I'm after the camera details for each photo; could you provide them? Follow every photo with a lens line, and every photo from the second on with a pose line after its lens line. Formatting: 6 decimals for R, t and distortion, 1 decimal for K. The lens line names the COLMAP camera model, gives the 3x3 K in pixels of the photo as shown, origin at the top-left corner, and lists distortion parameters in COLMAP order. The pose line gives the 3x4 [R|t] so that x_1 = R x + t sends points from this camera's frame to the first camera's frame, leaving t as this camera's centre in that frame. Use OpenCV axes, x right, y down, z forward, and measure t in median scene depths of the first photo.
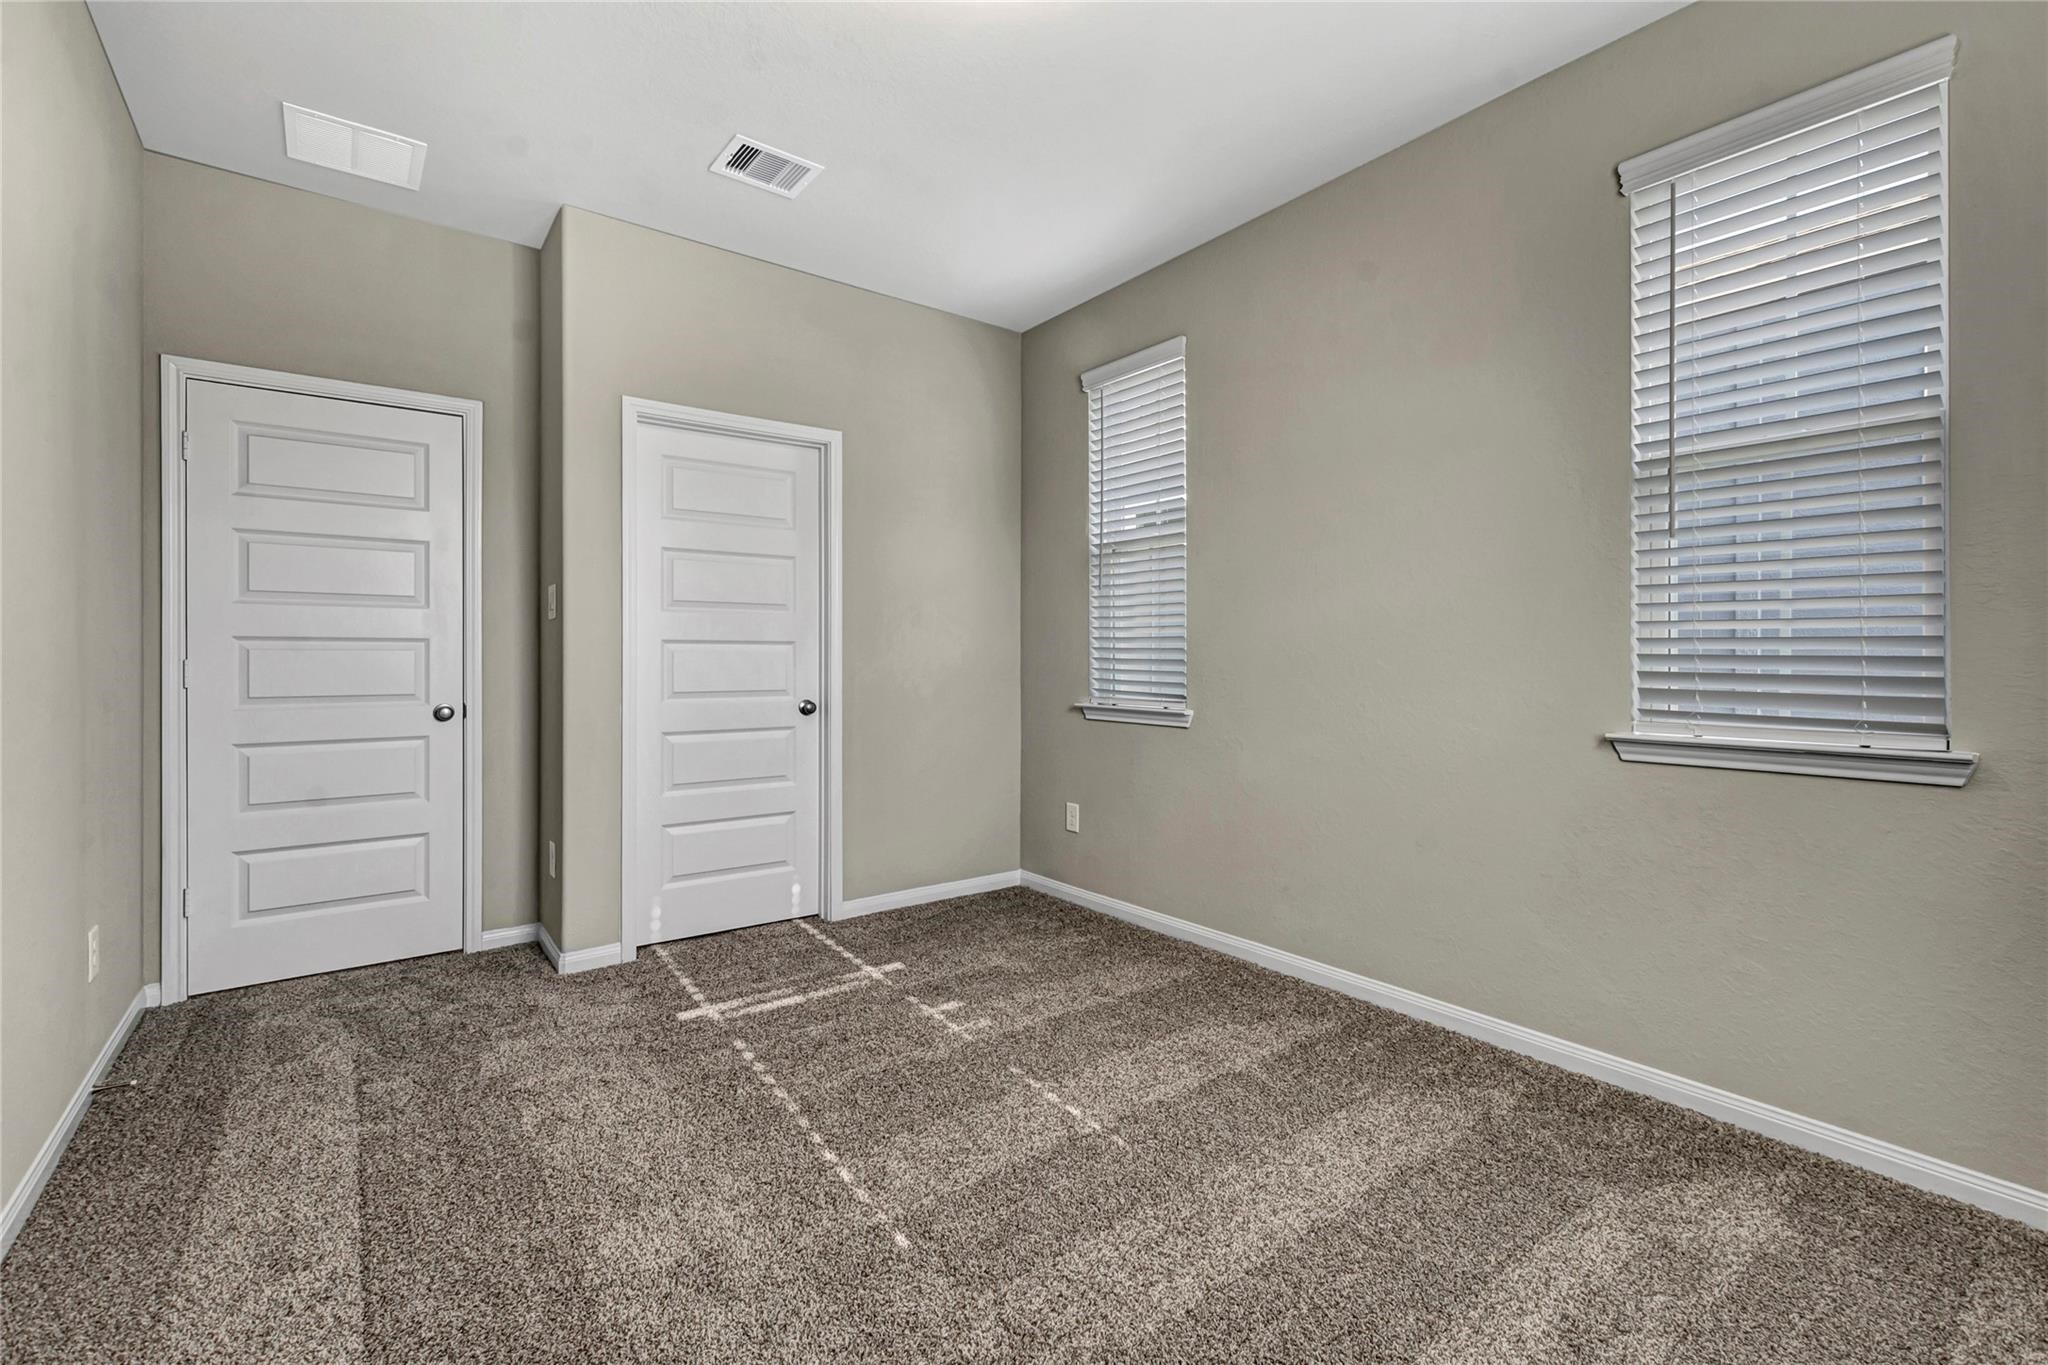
lens RADIAL K [[897.2, 0, 1037.9], [0, 897.2, 661.0], [0, 0, 1]] dist [0.004505, -0.000505]
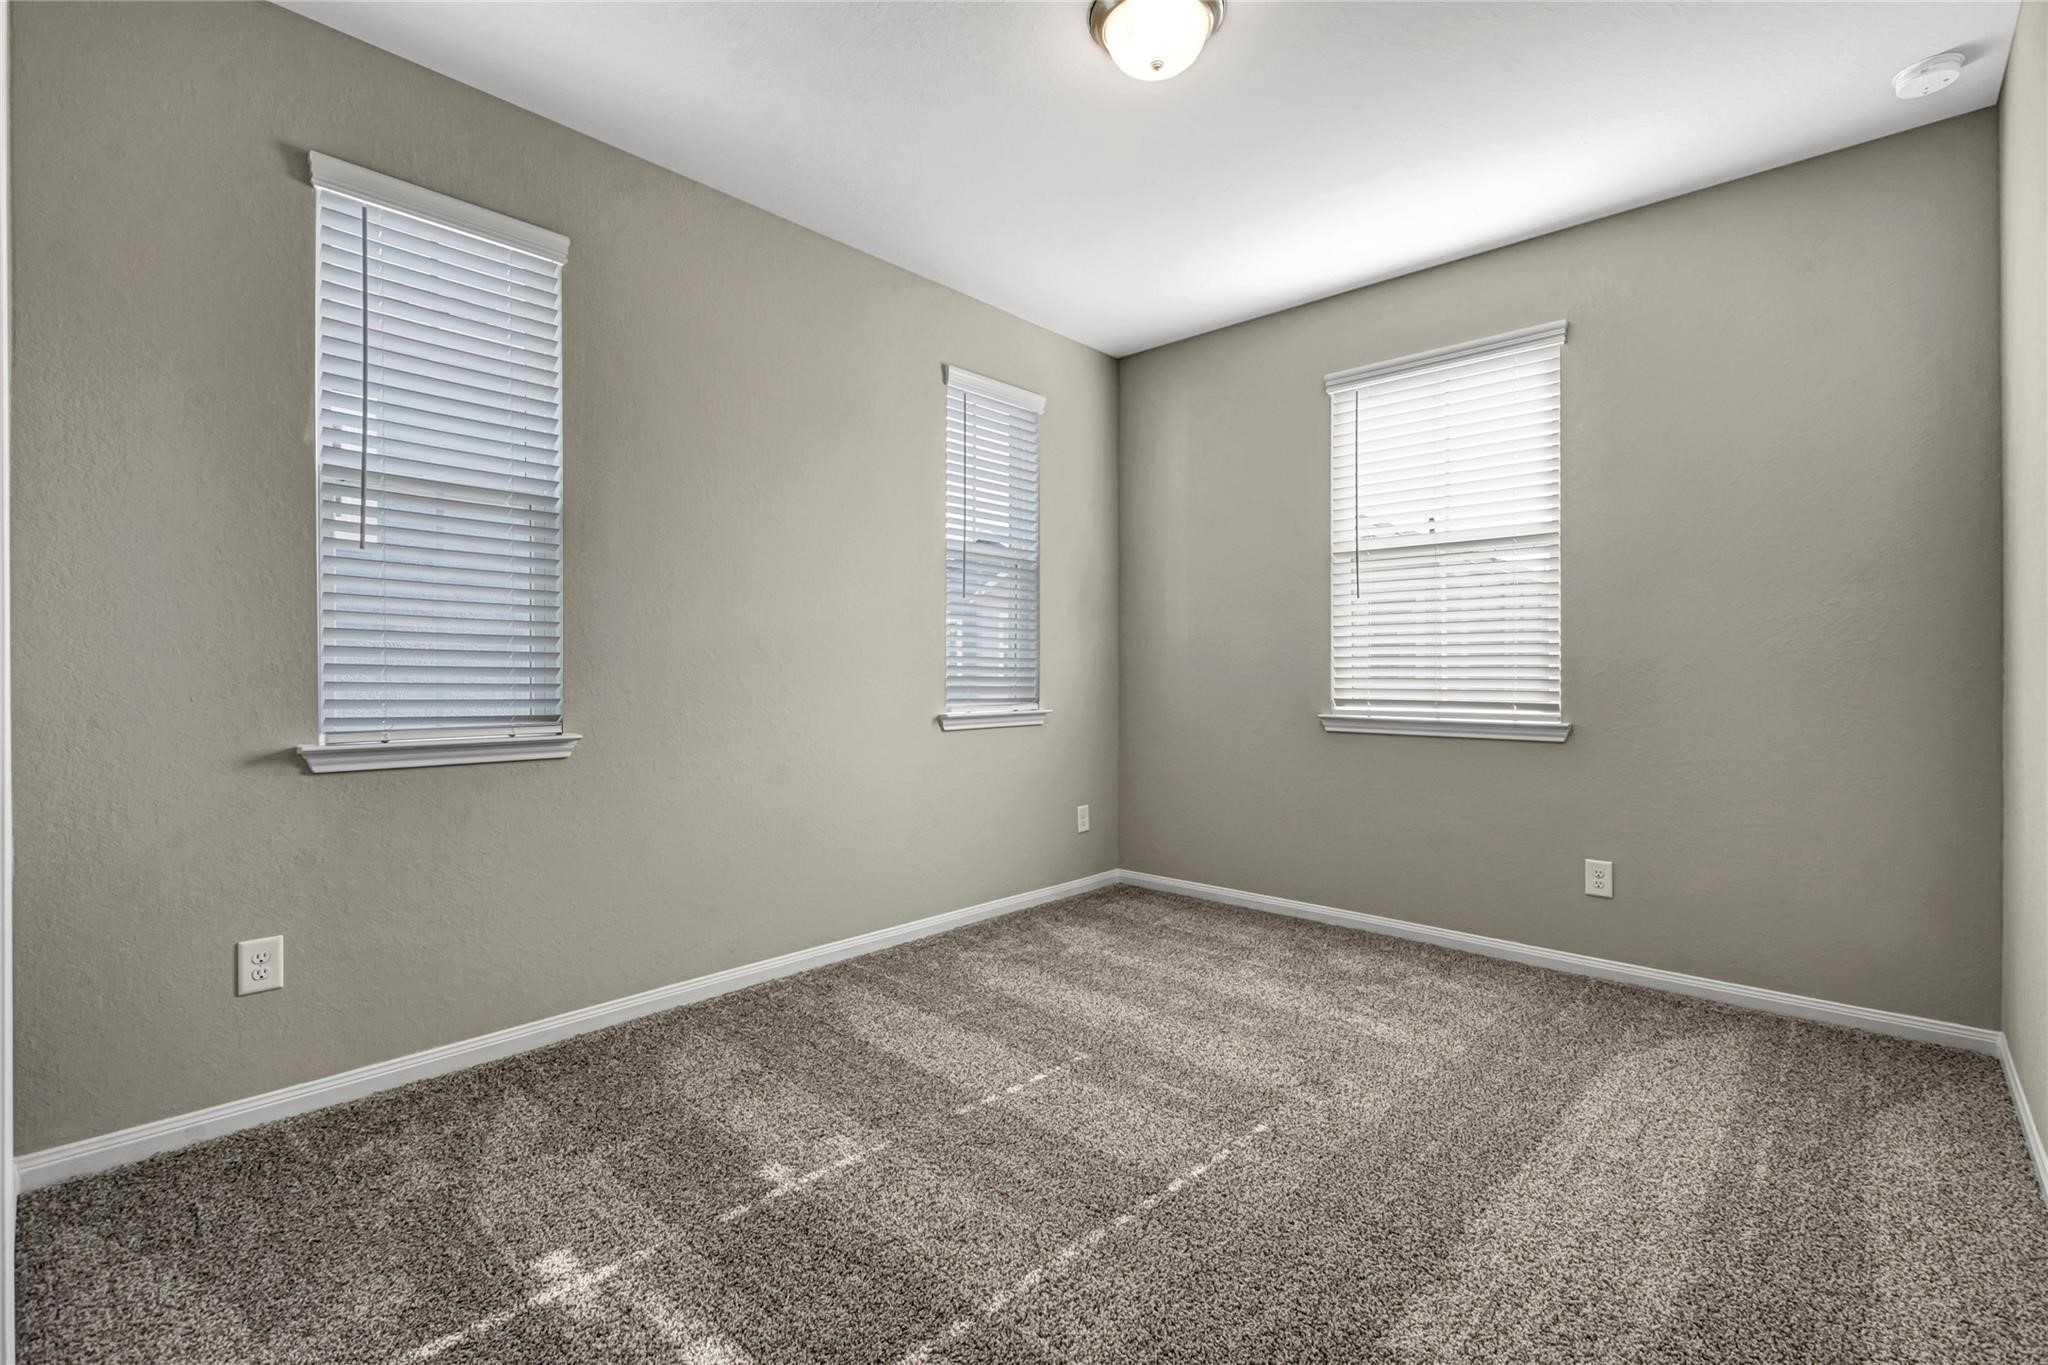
lens RADIAL K [[897.2, 0, 1037.9], [0, 897.2, 661.0], [0, 0, 1]] dist [0.004505, -0.000505]
pose [[-0.175235, 0.007441, 0.984498, -0.855777], [-0.003291, 0.999961, -0.008144, -0.003243], [-0.984521, -0.004667, -0.175204, 0.970973]]
